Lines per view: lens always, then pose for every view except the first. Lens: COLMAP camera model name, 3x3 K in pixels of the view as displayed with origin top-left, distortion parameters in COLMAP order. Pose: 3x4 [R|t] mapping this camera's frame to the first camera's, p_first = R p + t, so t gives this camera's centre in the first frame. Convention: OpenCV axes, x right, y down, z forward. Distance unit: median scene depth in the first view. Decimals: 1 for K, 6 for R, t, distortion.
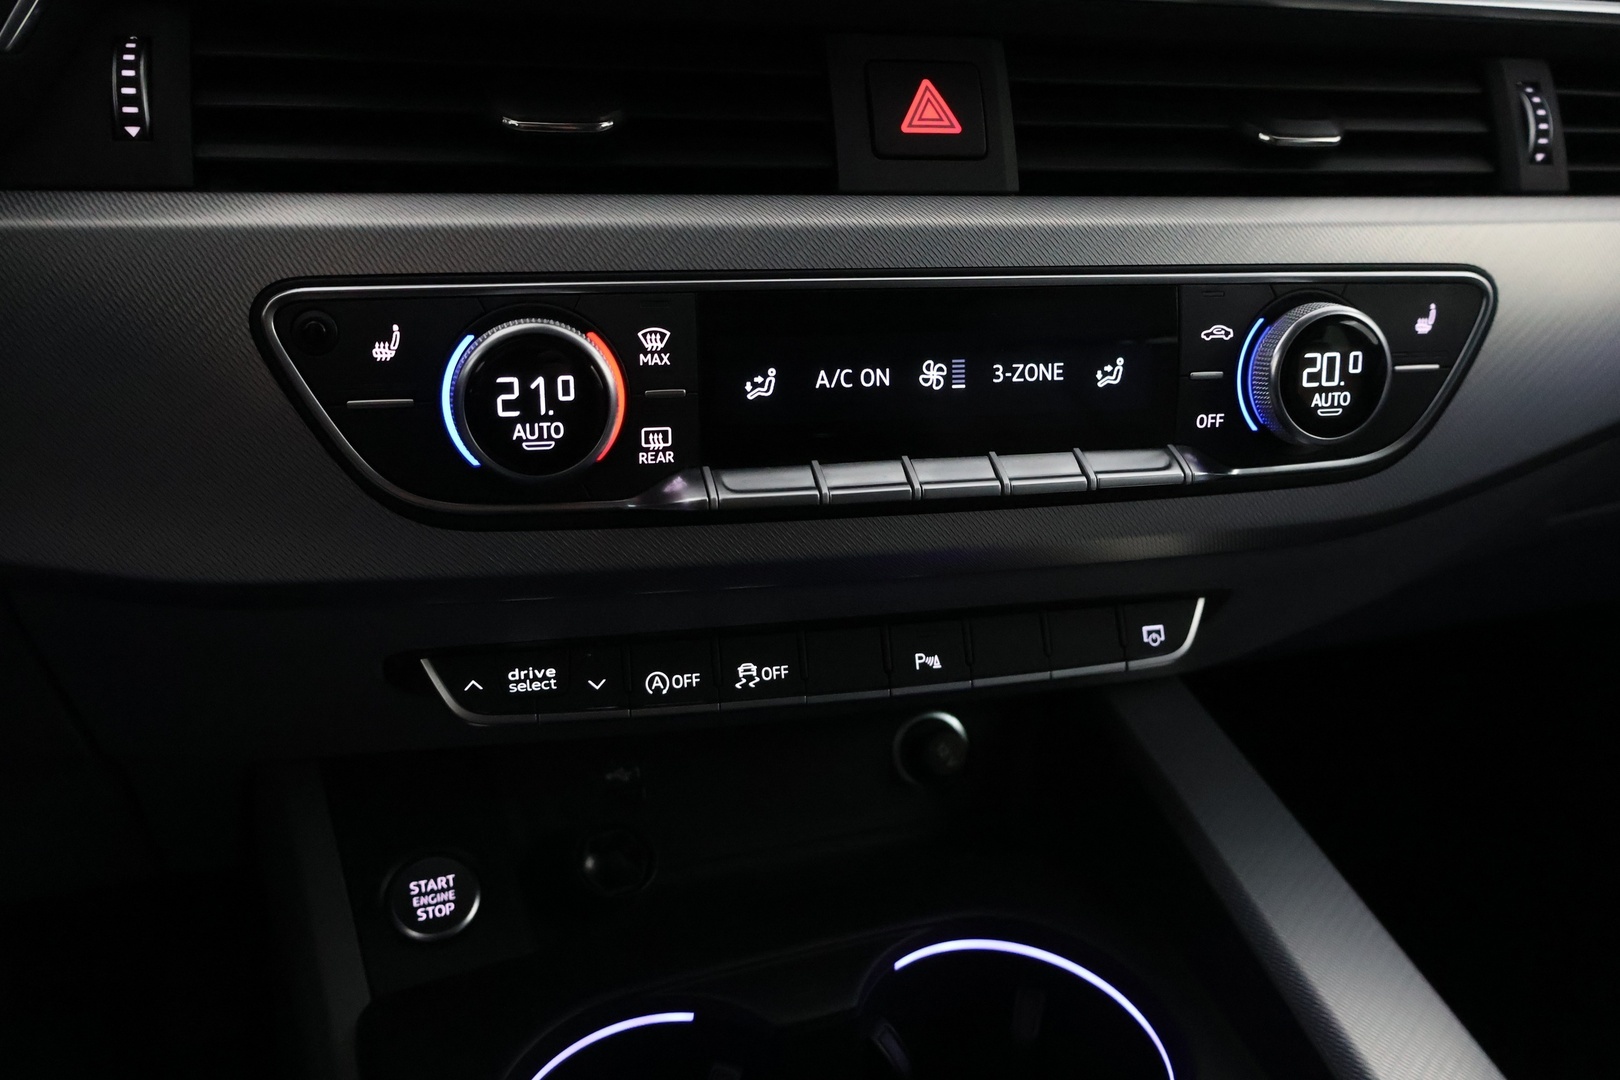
lens RADIAL K [[1360.5, 0, 815.6], [0, 1360.5, 540.5], [0, 0, 1]] dist [0.001431, -0.023573]
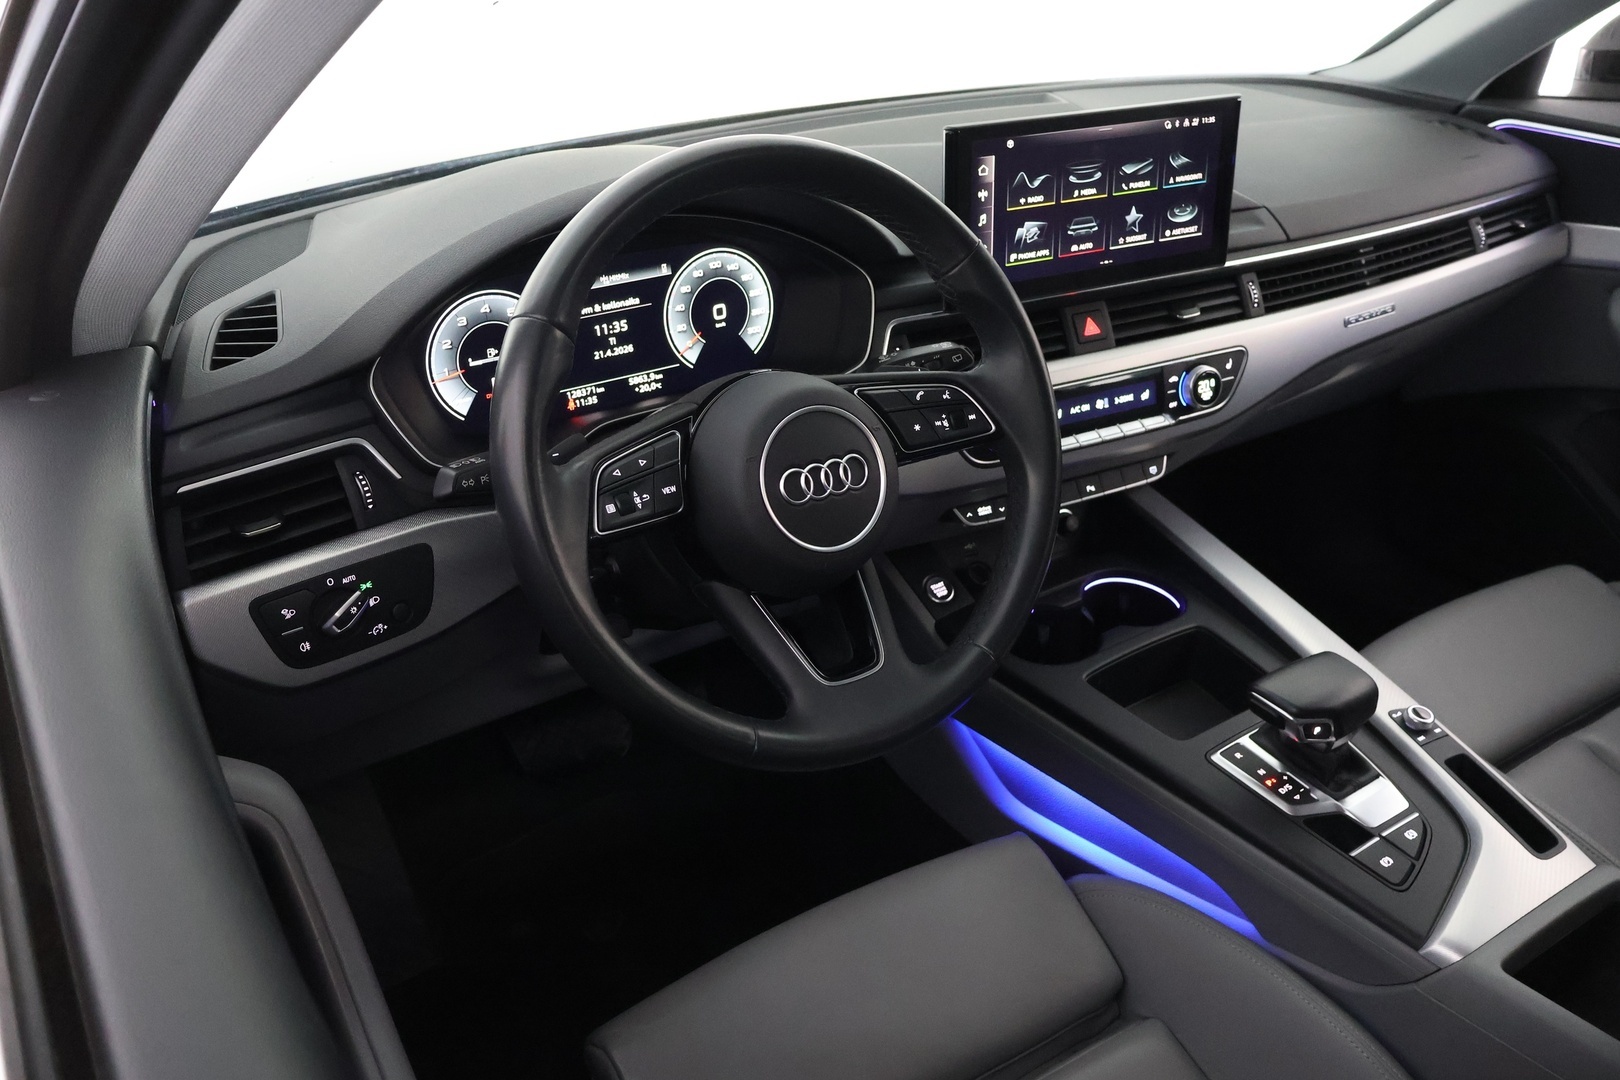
lens RADIAL K [[1360.5, 0, 808.7], [0, 1360.5, 543.3], [0, 0, 1]] dist [0.001431, -0.023573]
pose [[0.975475, -0.148438, 0.162527, -1.197803], [0.130942, 0.984862, 0.113588, -0.252857], [-0.176927, -0.089520, 0.980144, -2.187195]]
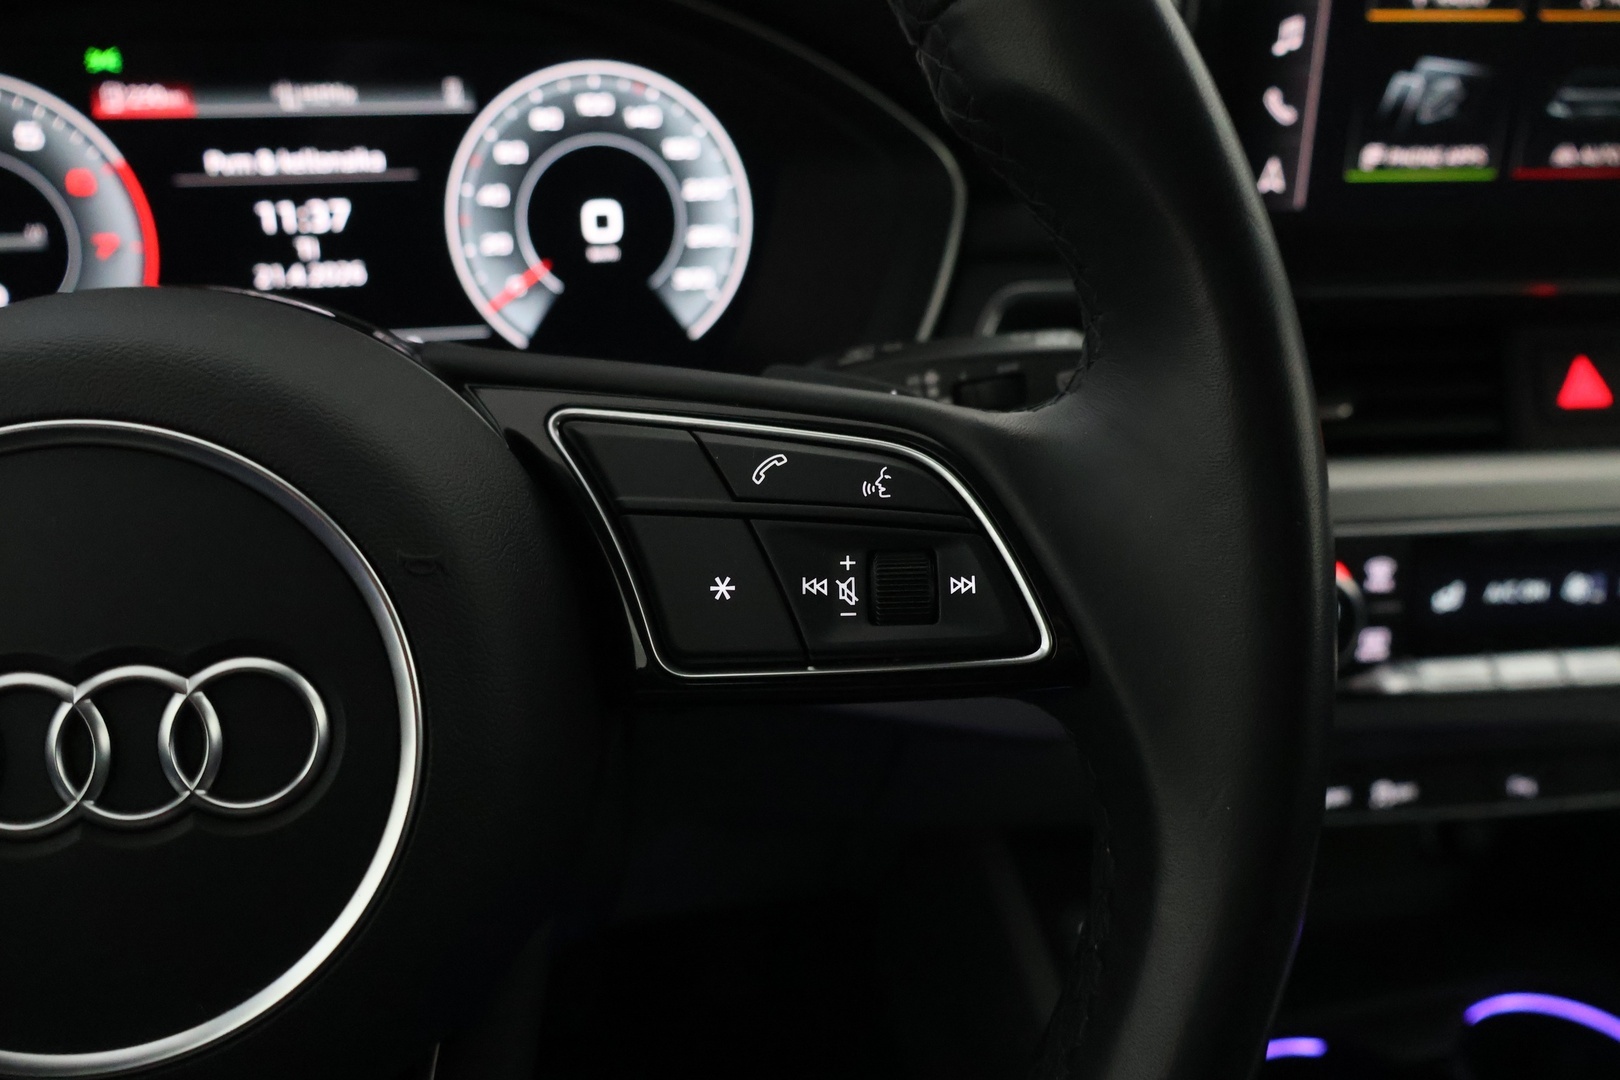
lens RADIAL K [[1360.5, 0, 799.1], [0, 1360.5, 533.2], [0, 0, 1]] dist [0.001431, -0.023573]
pose [[0.987536, 0.026374, -0.155168, -0.433282], [-0.020139, 0.998931, 0.041619, -0.206108], [0.156100, -0.037975, 0.987011, -0.383189]]
